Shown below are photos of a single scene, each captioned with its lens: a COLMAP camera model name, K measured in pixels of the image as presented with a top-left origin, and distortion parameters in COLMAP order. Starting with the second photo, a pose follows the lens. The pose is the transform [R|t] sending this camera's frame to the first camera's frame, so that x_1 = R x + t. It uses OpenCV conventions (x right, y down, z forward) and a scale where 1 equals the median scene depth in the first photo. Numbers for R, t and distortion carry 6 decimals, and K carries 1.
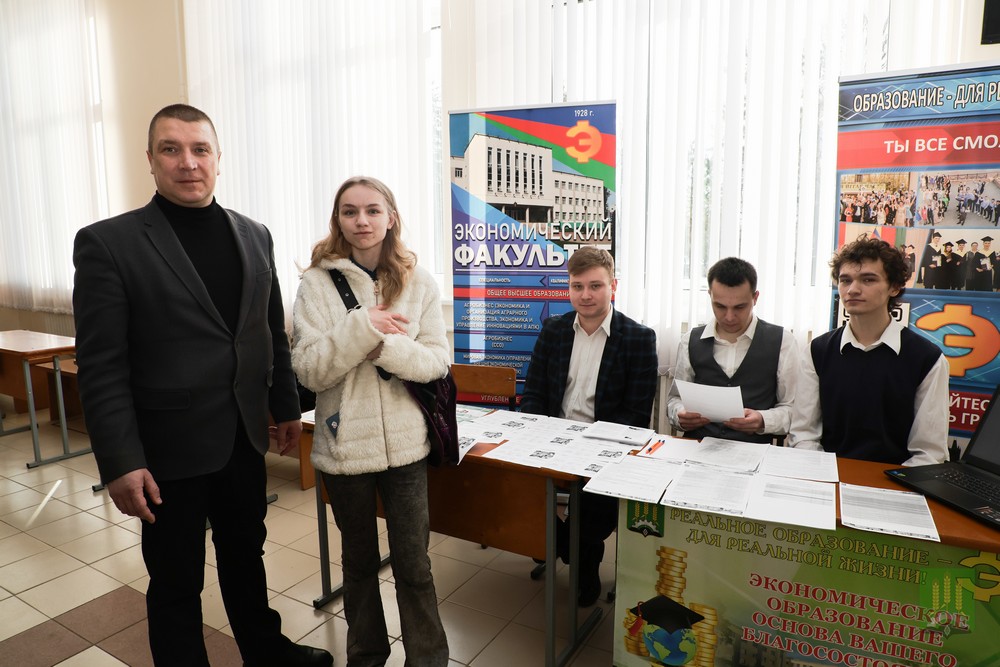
lens RADIAL K [[675.8, 0, 500.0], [0, 675.8, 333.5], [0, 0, 1]] dist [-0.097845, 0.053937]
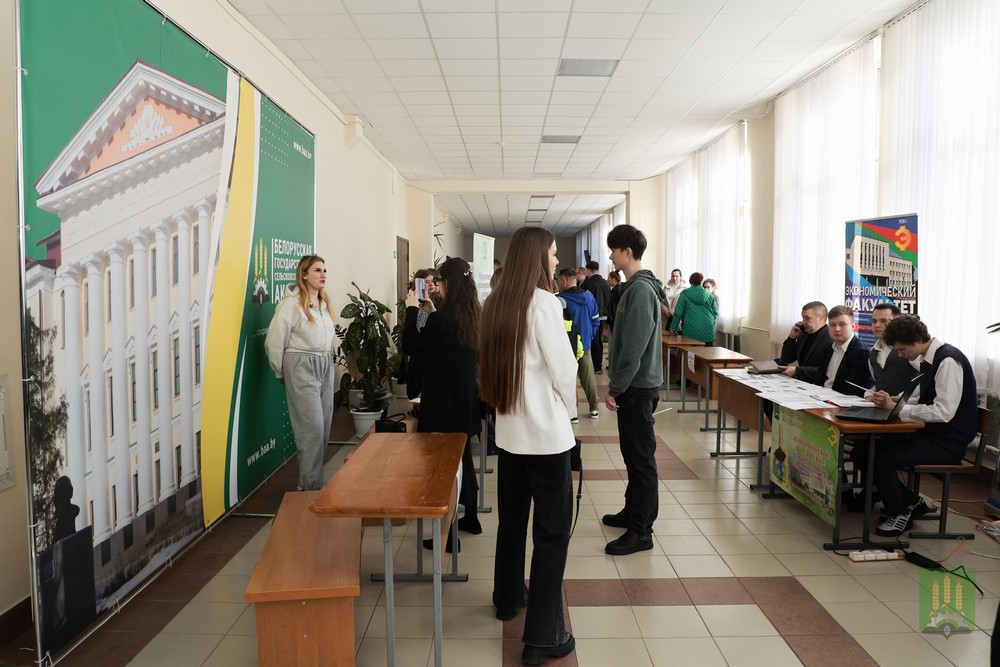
lens RADIAL K [[675.8, 0, 500.0], [0, 675.8, 333.5], [0, 0, 1]] dist [-0.097845, 0.053937]
pose [[0.491068, 0.070804, -0.868239, 1.025973], [-0.127429, 0.991809, 0.008808, 0.058118], [0.861751, 0.106314, 0.496068, -0.619076]]
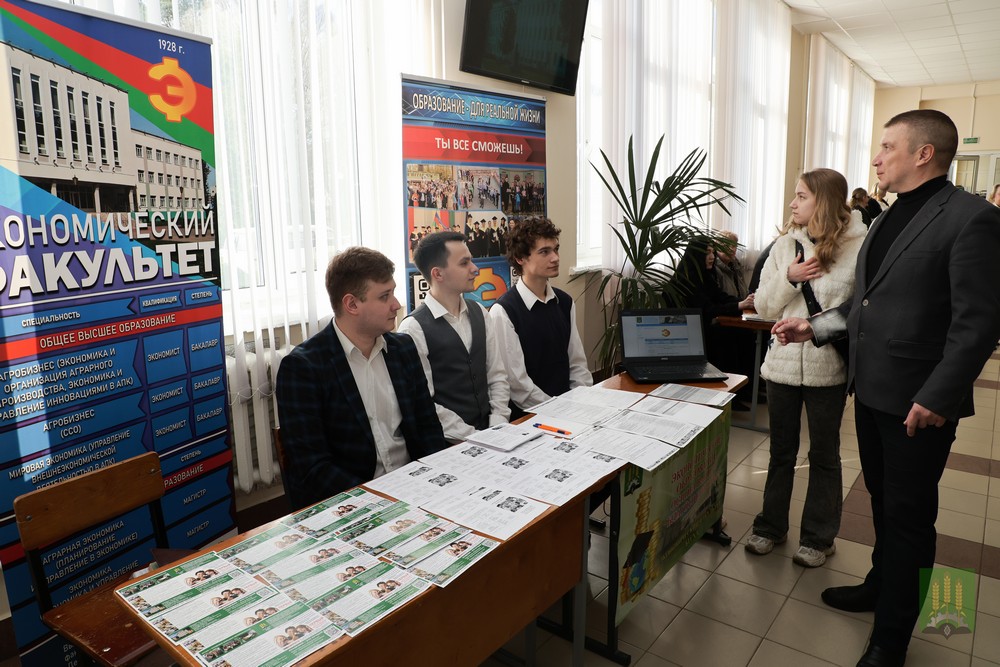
lens RADIAL K [[675.8, 0, 500.0], [0, 675.8, 333.5], [0, 0, 1]] dist [-0.097845, 0.053937]
pose [[0.129900, -0.184681, 0.974176, -0.501370], [0.151932, 0.974605, 0.164503, -0.103749], [-0.979818, 0.126639, 0.154660, 0.588431]]
